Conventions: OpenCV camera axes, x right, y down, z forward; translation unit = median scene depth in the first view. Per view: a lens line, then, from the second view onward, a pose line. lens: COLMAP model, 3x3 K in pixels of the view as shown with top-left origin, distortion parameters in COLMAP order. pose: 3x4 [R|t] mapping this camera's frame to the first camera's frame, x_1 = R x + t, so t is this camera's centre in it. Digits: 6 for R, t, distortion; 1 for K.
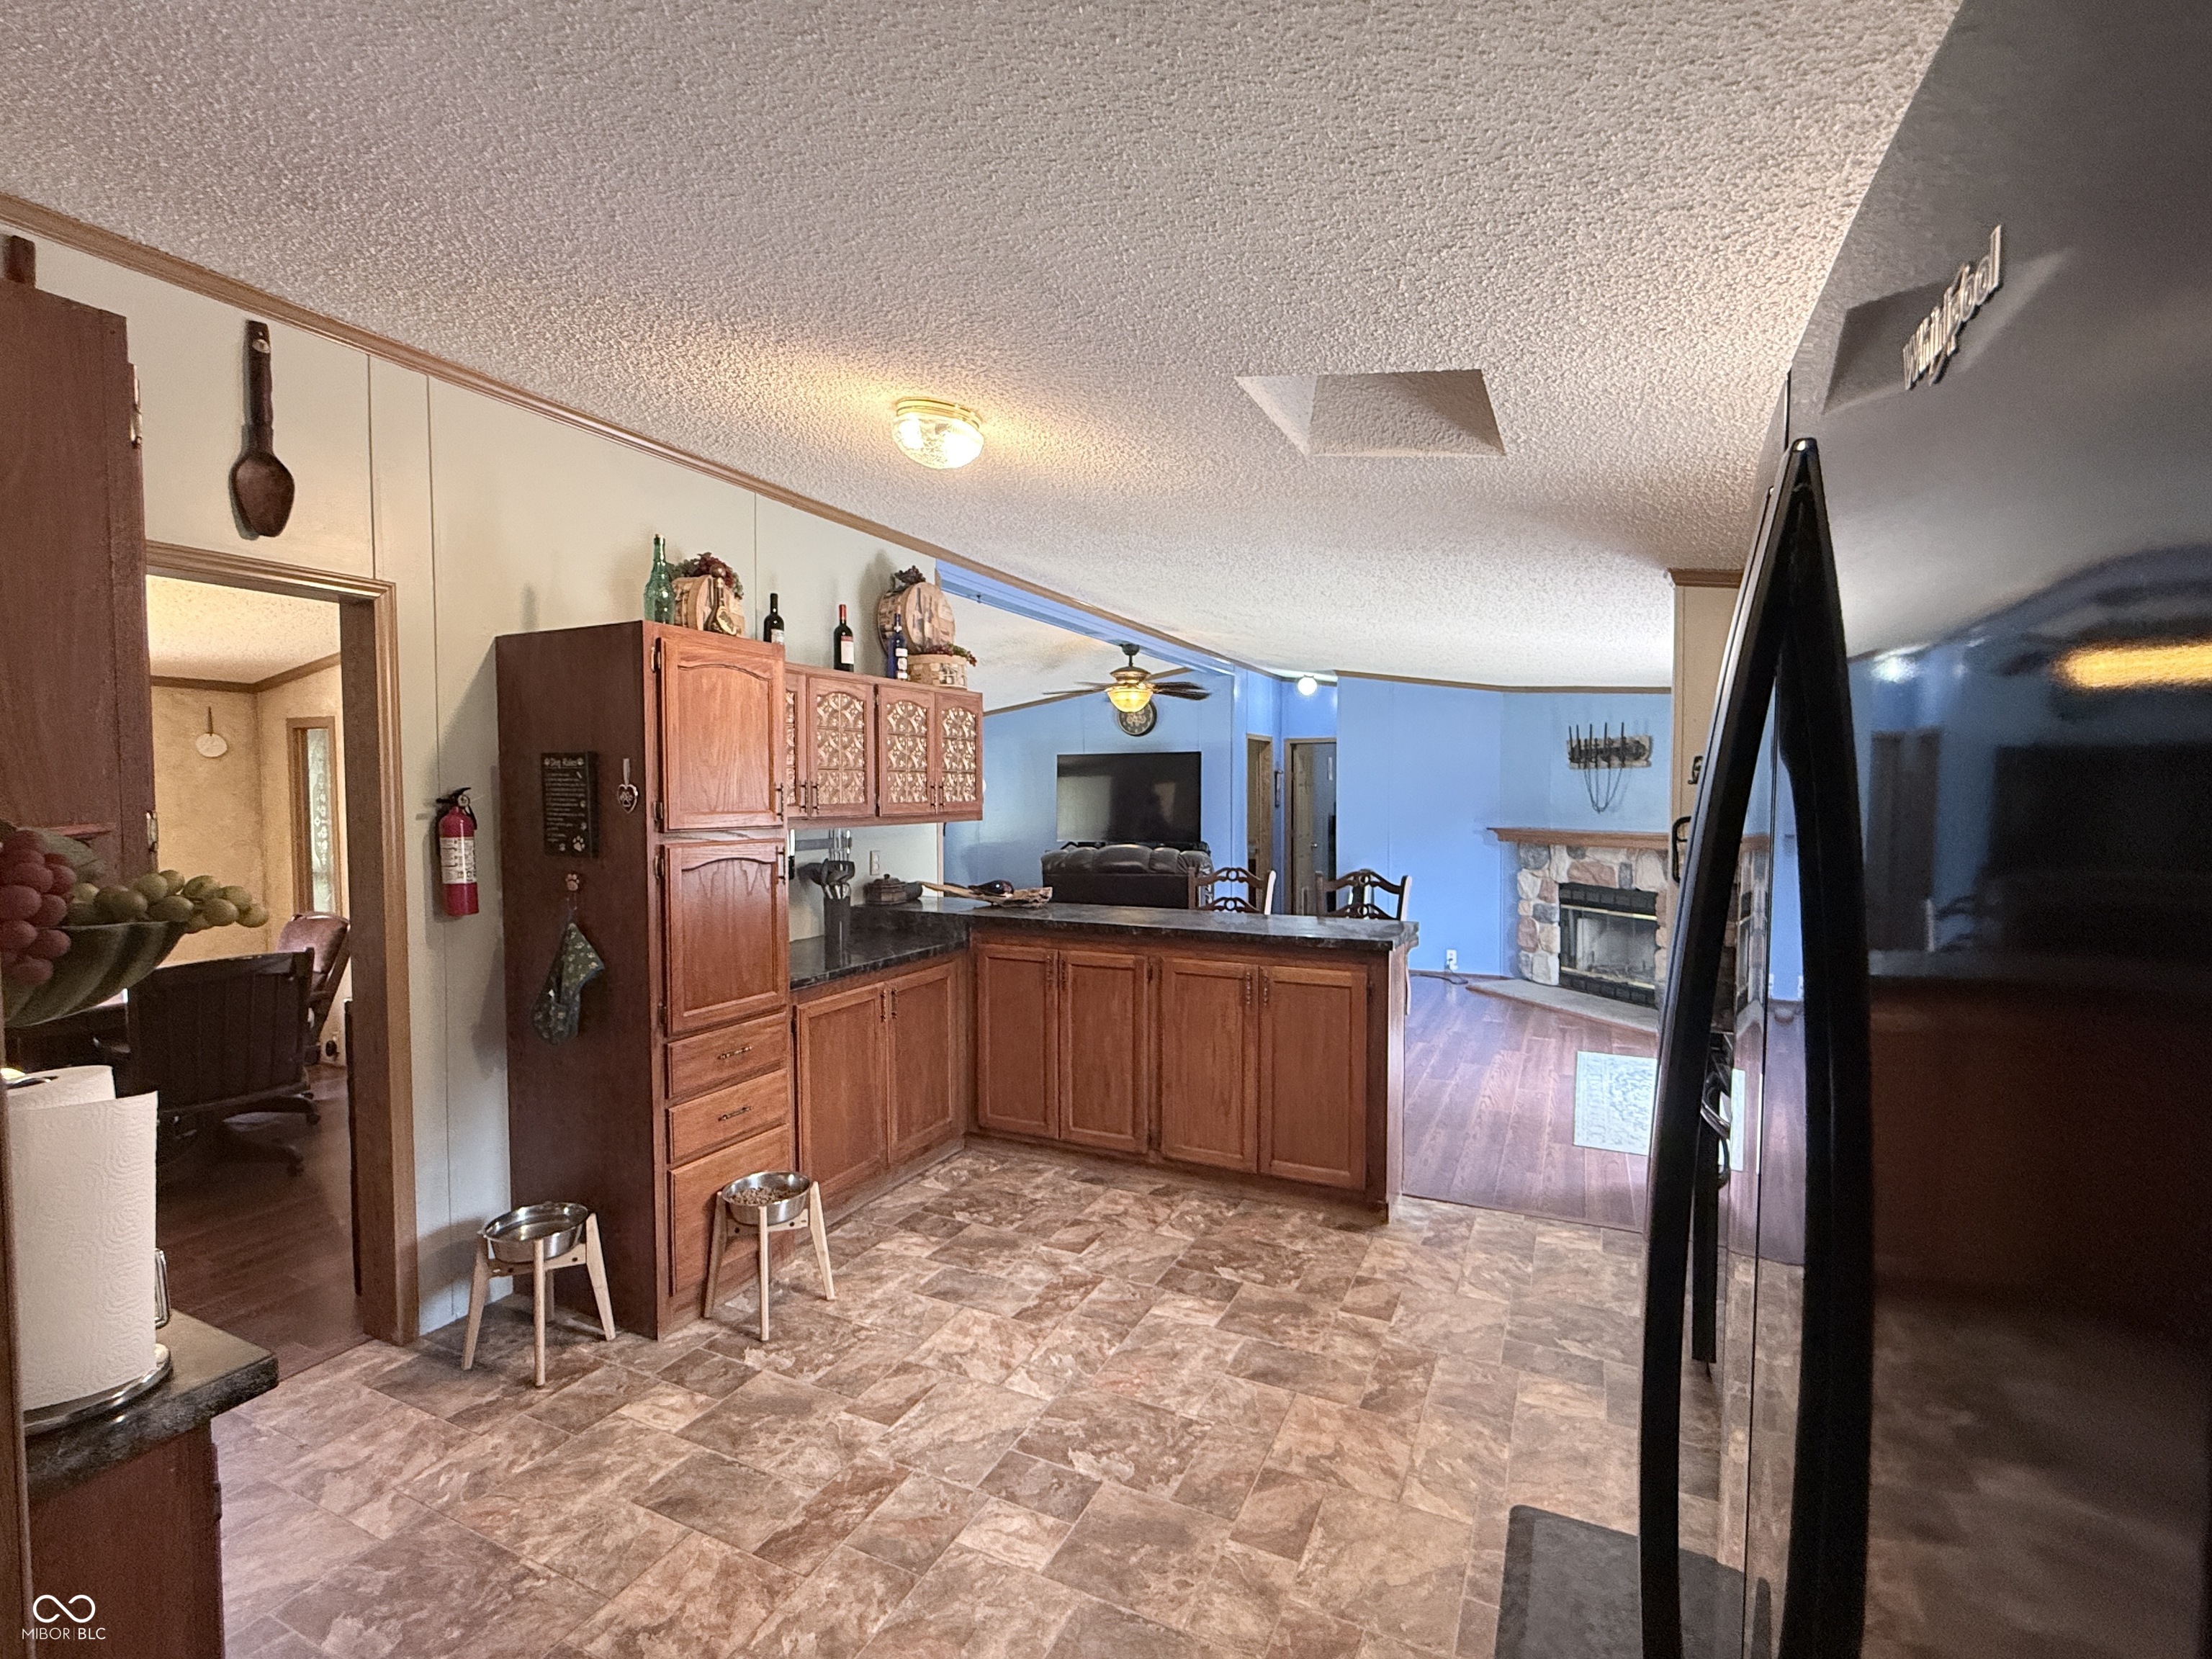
lens RADIAL K [[1002.9, 0, 1095.9], [0, 1002.9, 833.2], [0, 0, 1]] dist [-0.005818, -0.000220]
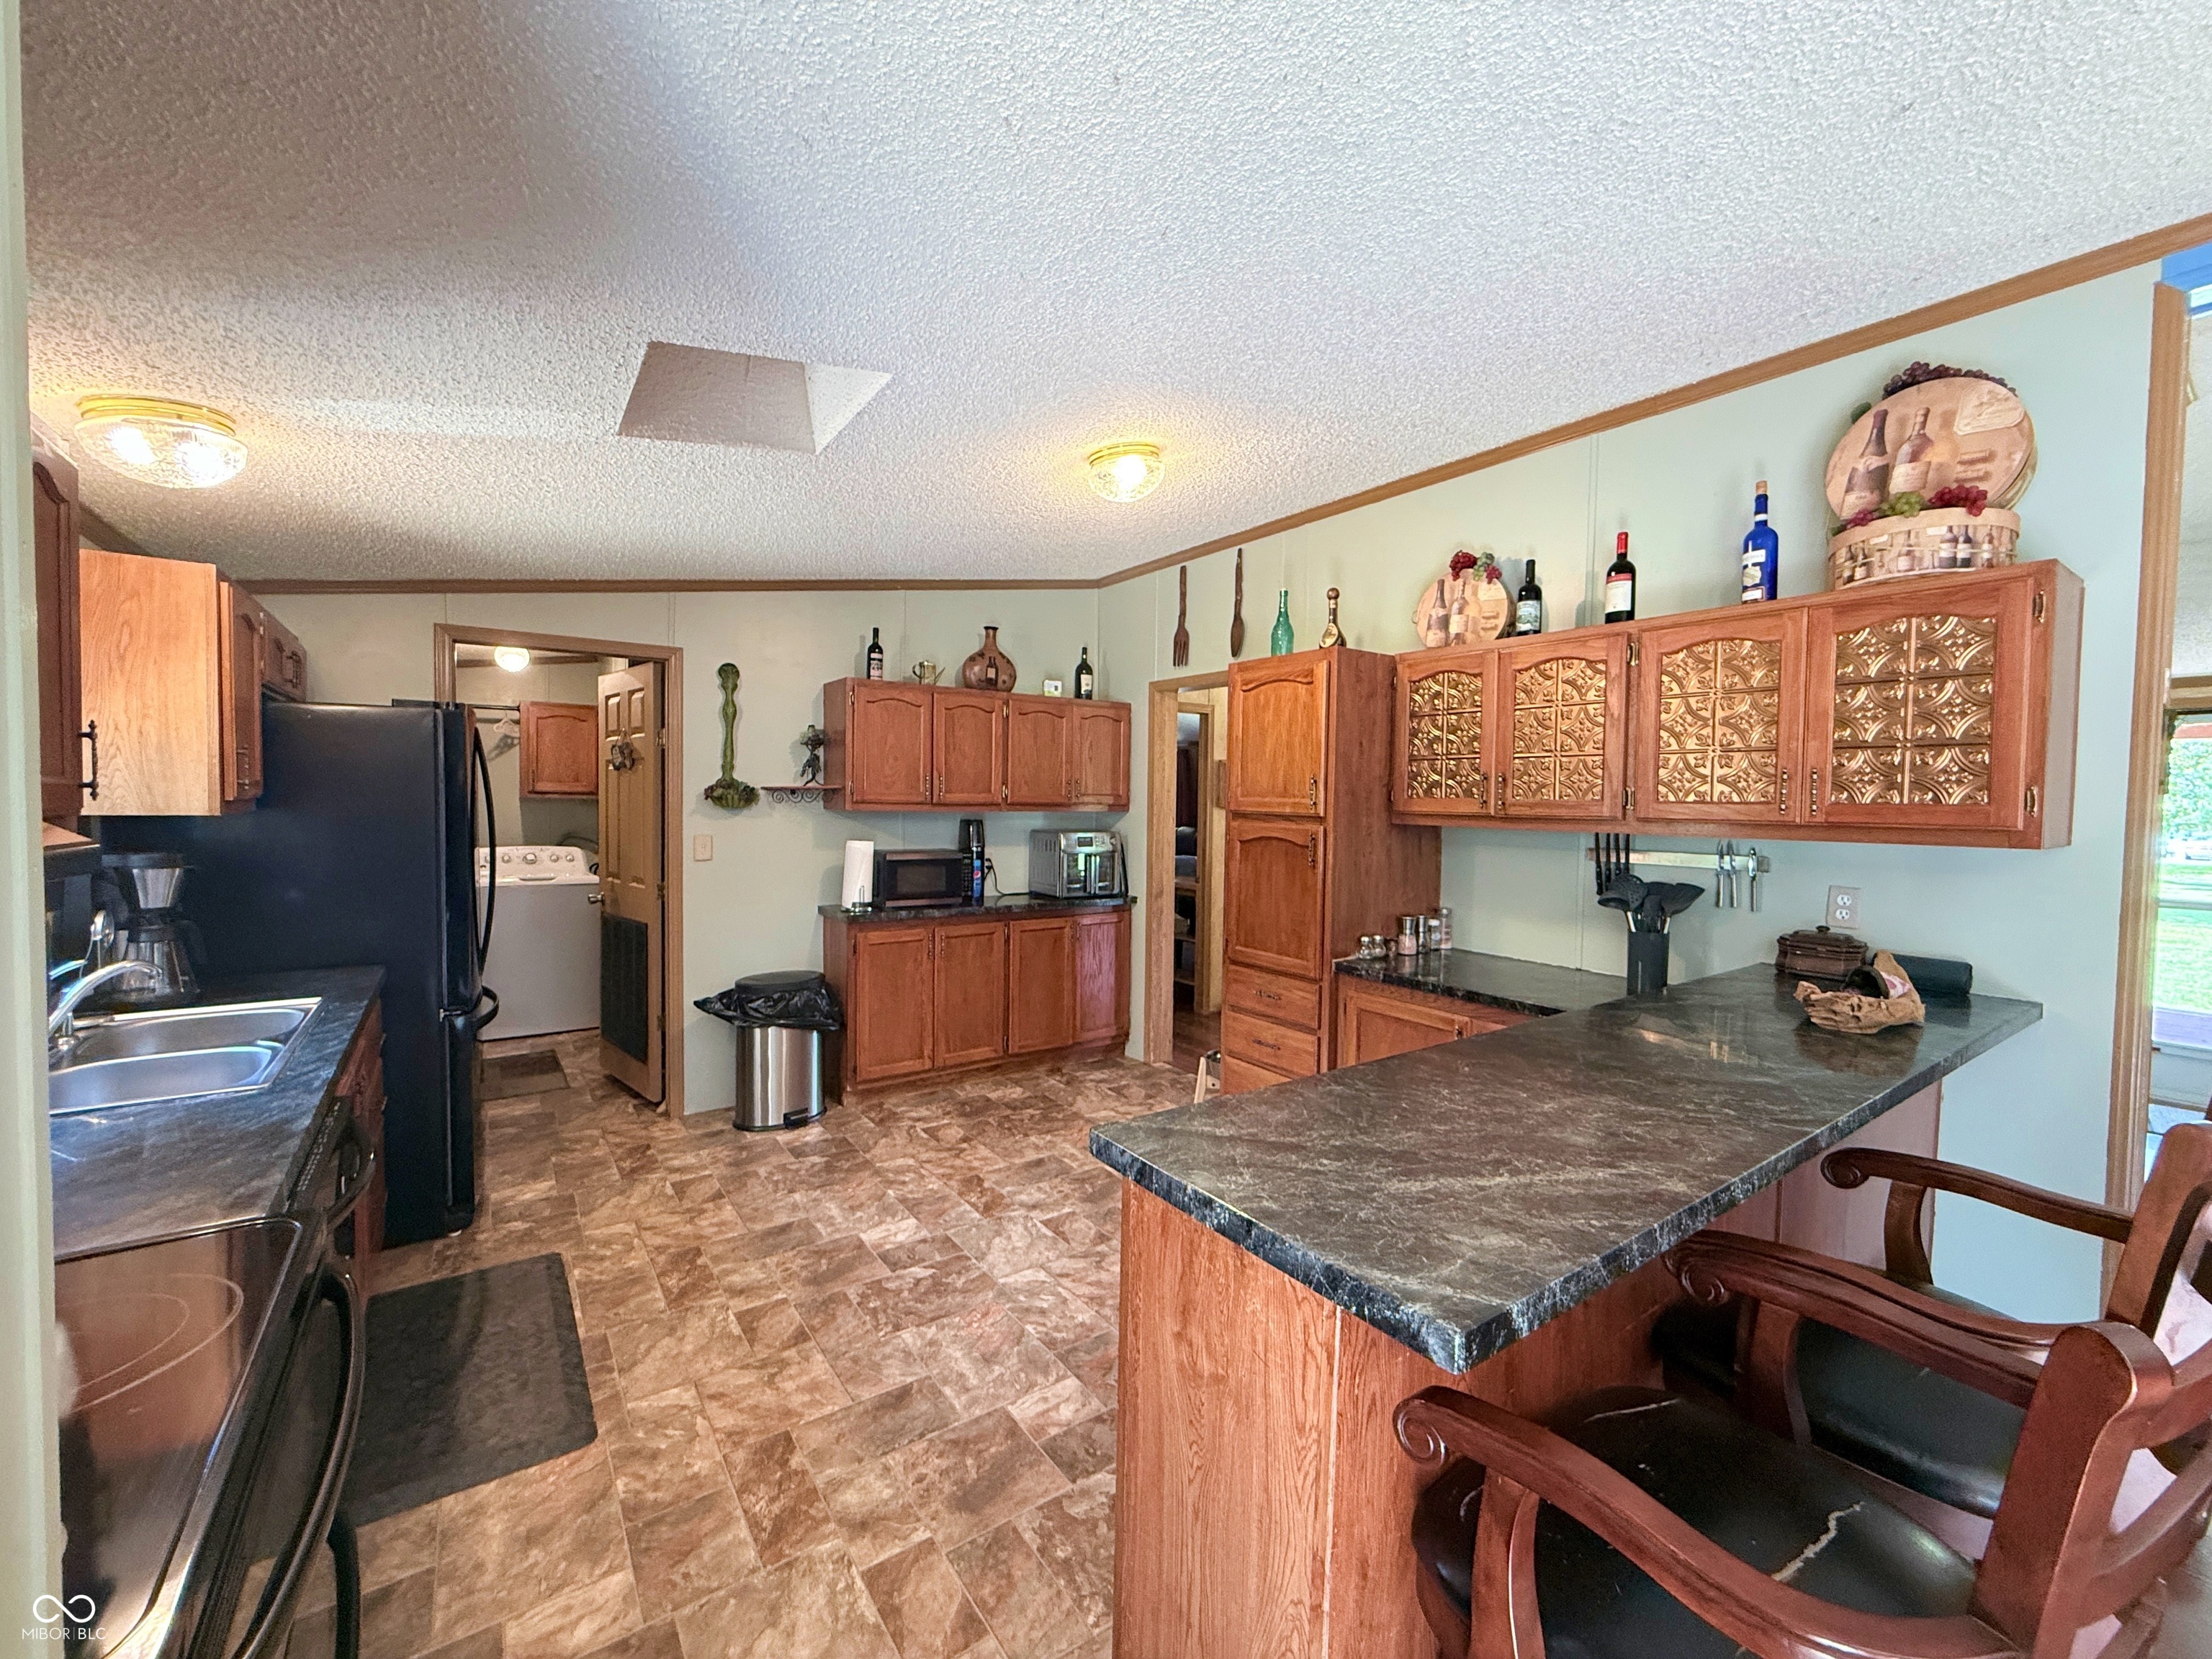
lens RADIAL K [[885.2, 0, 1106.3], [0, 885.2, 828.6], [0, 0, 1]] dist [0.001124, 0.000149]
pose [[-0.475386, 0.027919, -0.879334, 0.279827], [-0.049519, 0.997063, 0.058428, -0.015943], [0.878382, 0.071320, -0.472608, 0.540737]]
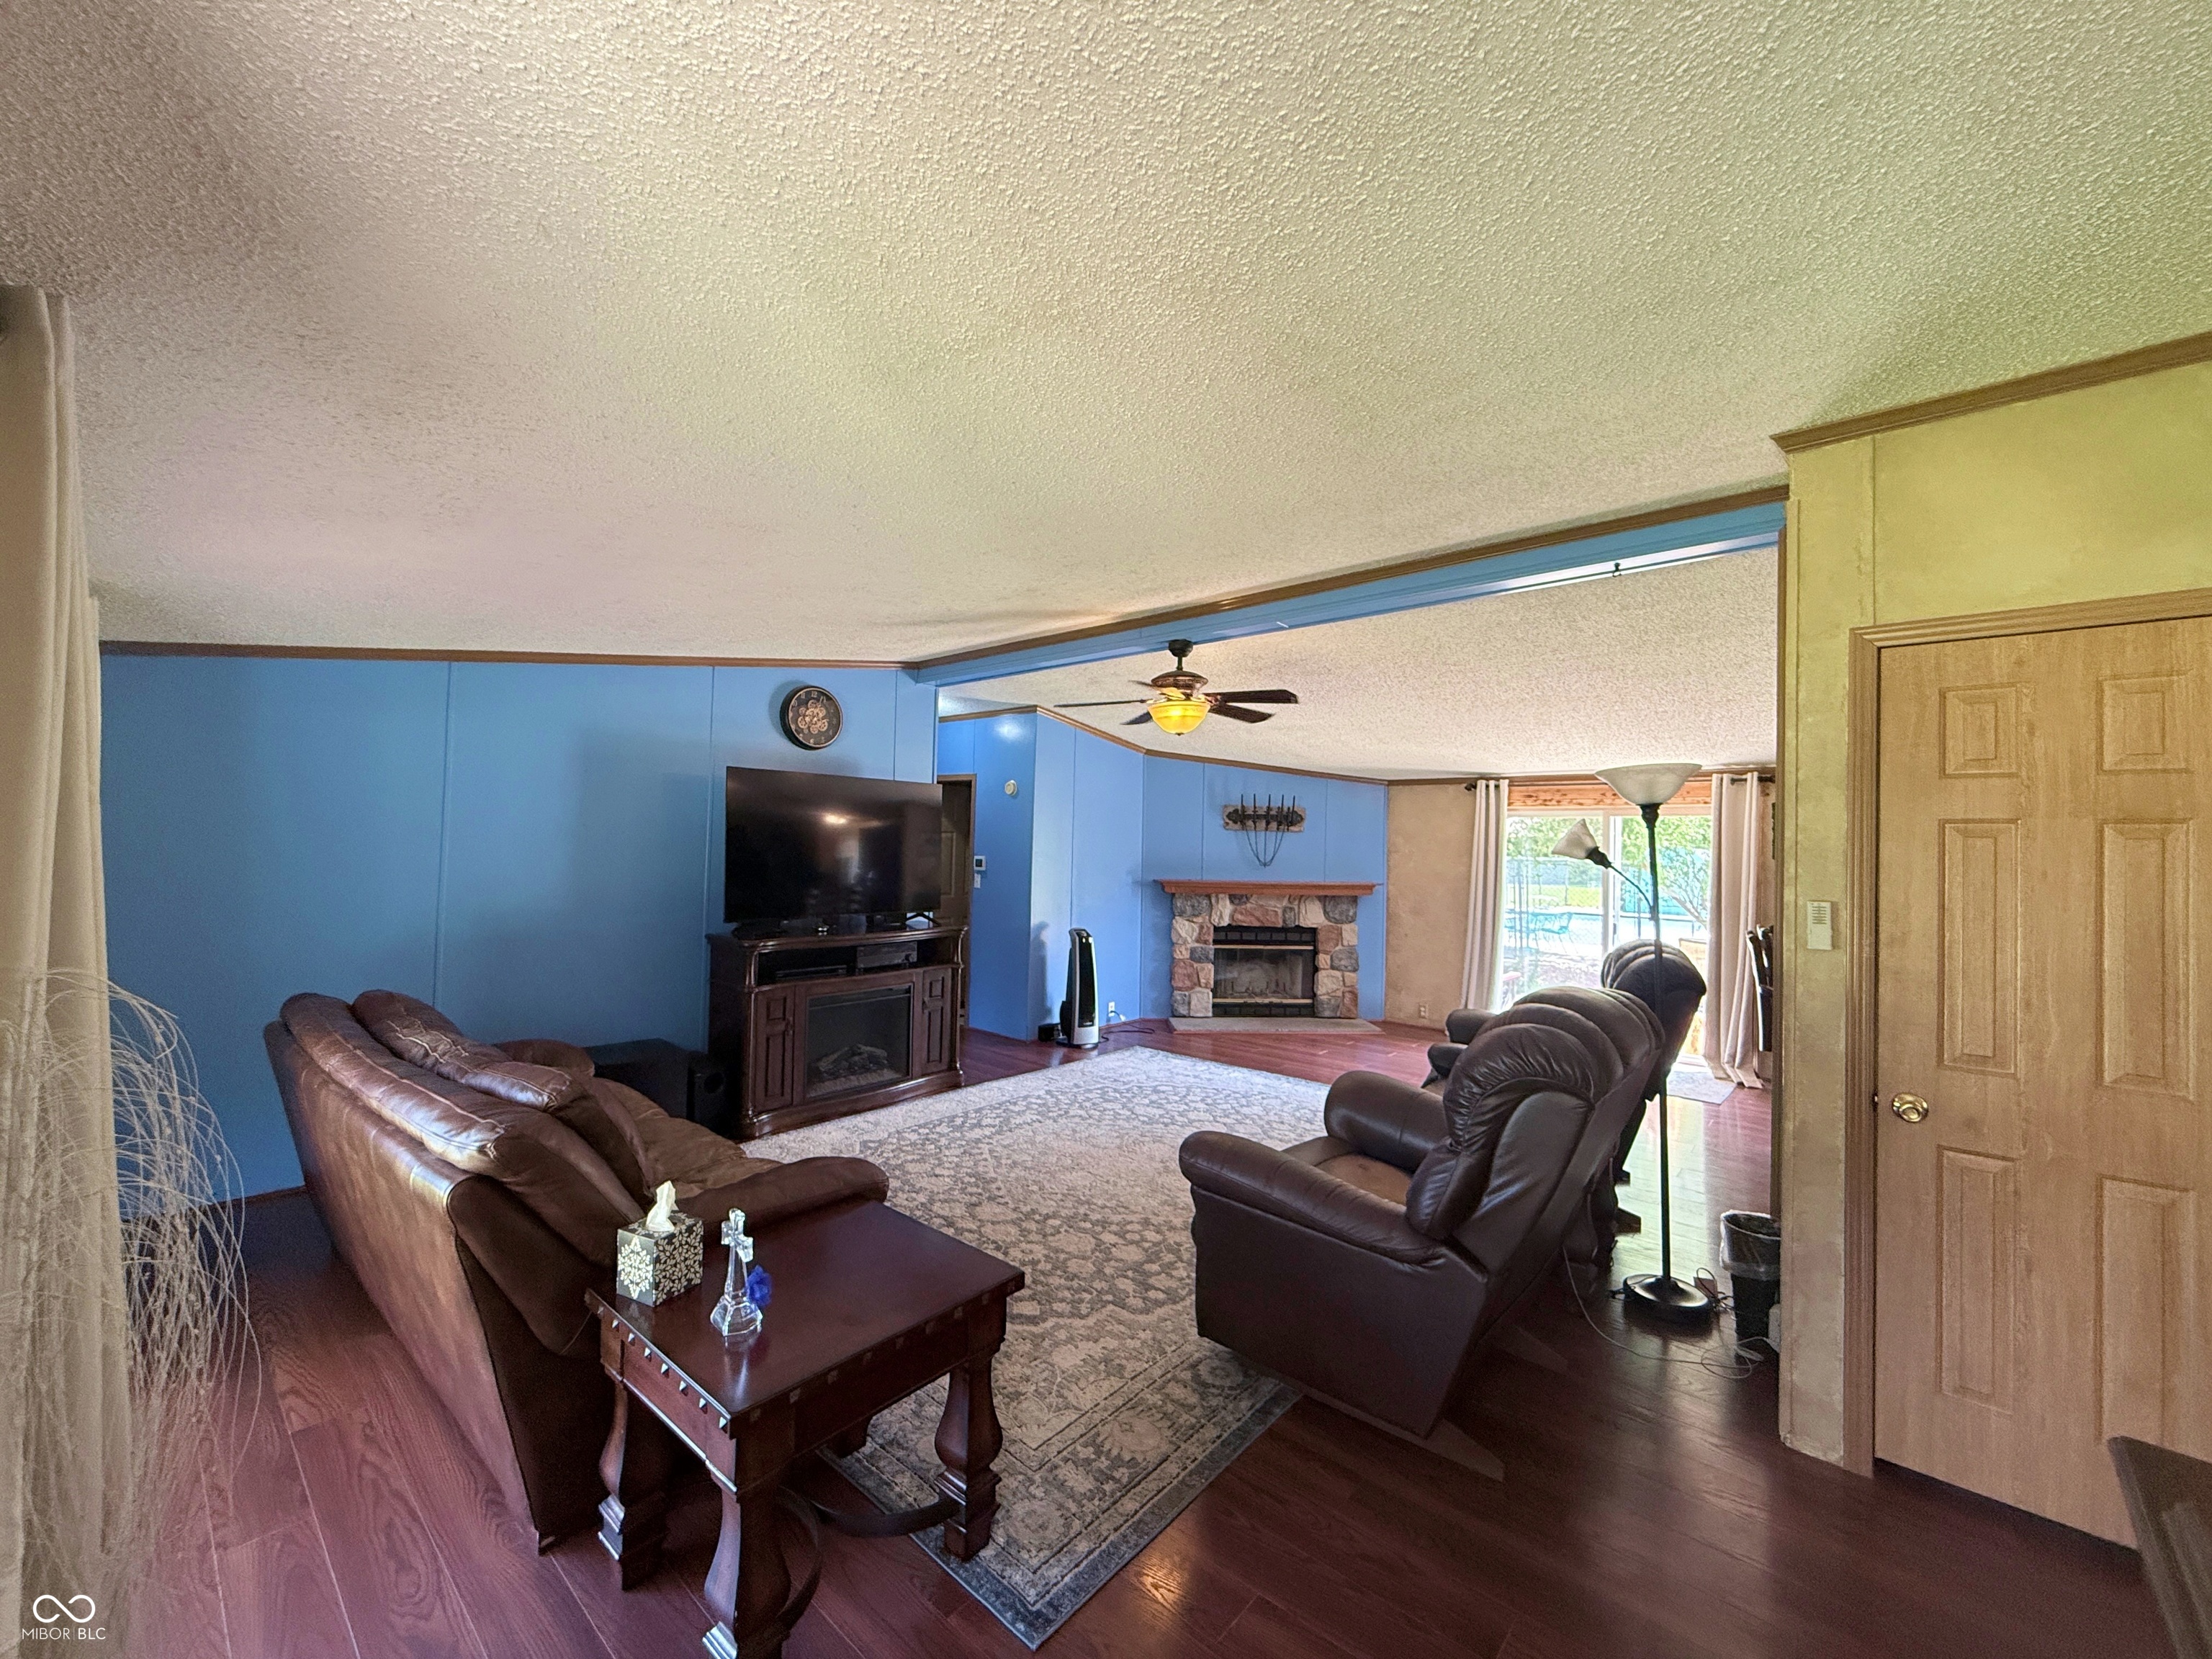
lens RADIAL K [[885.2, 0, 1098.1], [0, 885.2, 832.5], [0, 0, 1]] dist [0.001124, 0.000149]
pose [[0.267134, 0.025539, 0.963321, -0.595836], [0.013610, 0.999449, -0.030270, -0.031977], [-0.963563, 0.021197, 0.266640, 0.895526]]
